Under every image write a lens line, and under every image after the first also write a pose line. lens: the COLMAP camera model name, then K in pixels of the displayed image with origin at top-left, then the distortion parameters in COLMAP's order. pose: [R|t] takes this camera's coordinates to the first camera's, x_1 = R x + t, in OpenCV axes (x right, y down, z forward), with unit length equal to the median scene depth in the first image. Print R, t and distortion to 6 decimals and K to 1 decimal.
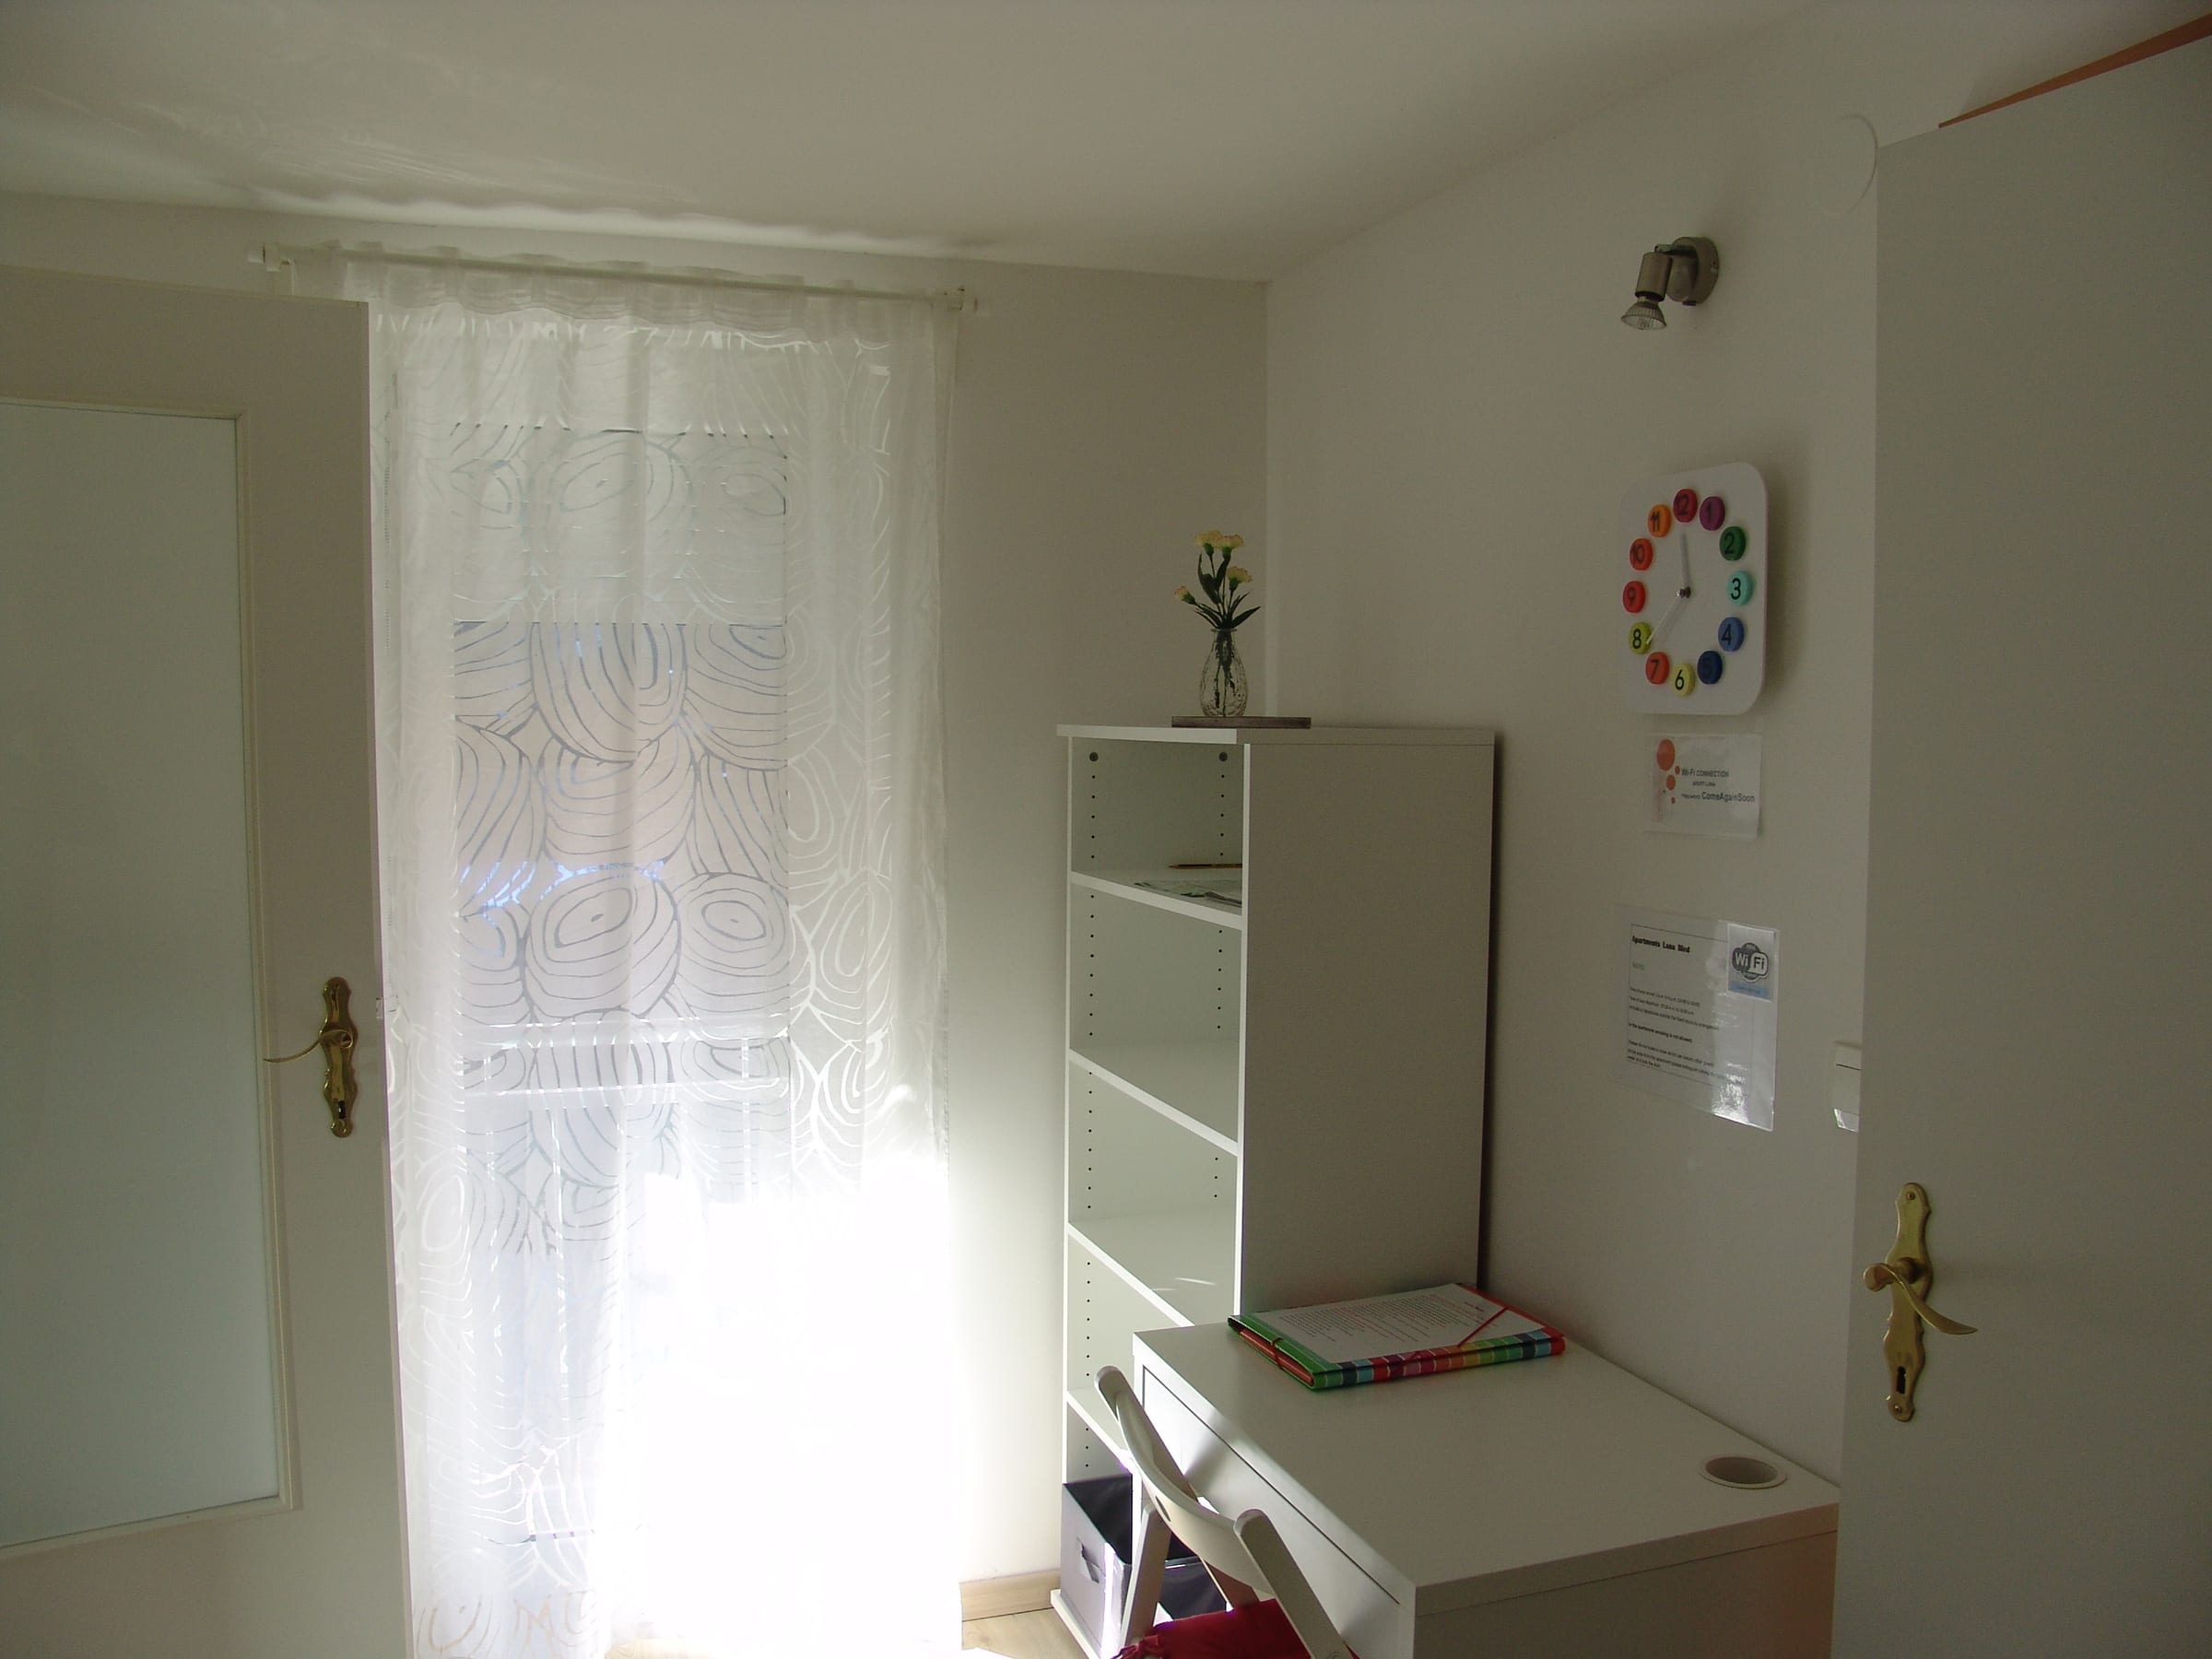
lens RADIAL K [[1842.8, 0, 1115.0], [0, 1842.8, 871.6], [0, 0, 1]] dist [-0.162995, 0.146528]
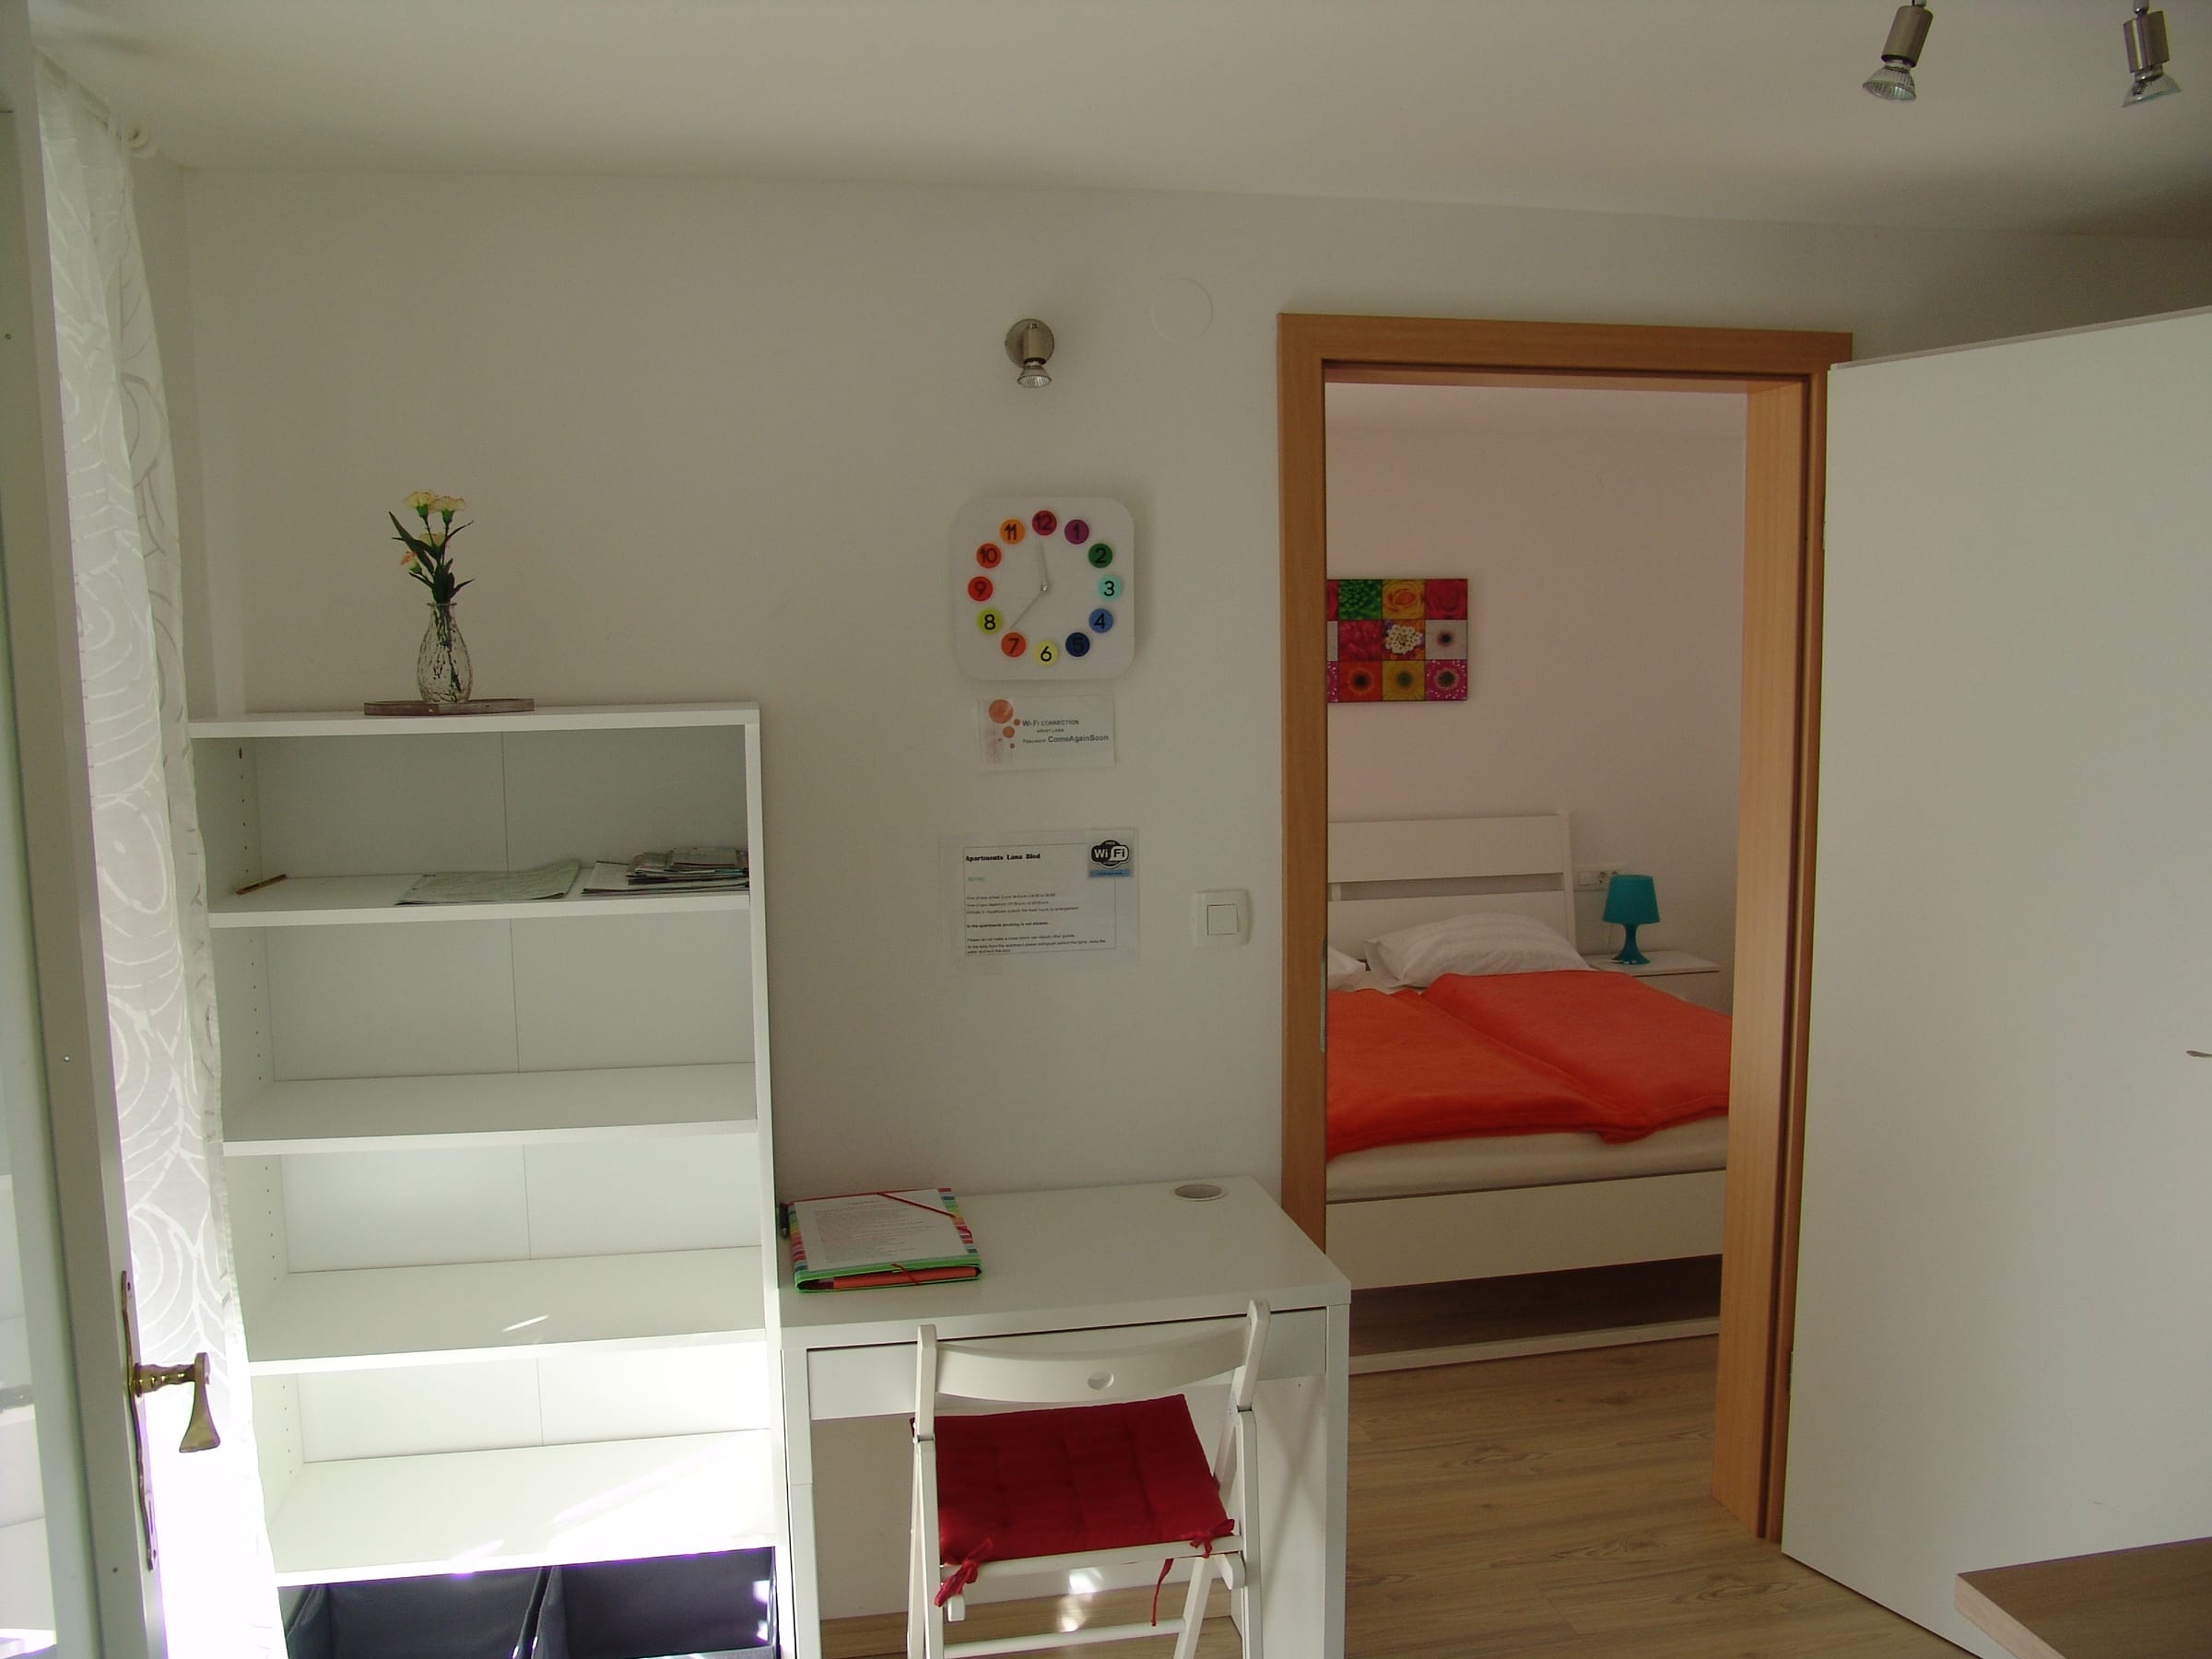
lens RADIAL K [[1842.8, 0, 1115.0], [0, 1842.8, 871.6], [0, 0, 1]] dist [-0.162995, 0.146528]
pose [[0.147442, -0.128223, 0.980724, -1.005046], [0.096828, 0.988669, 0.114704, -0.095506], [-0.984320, 0.078049, 0.158187, 0.733039]]
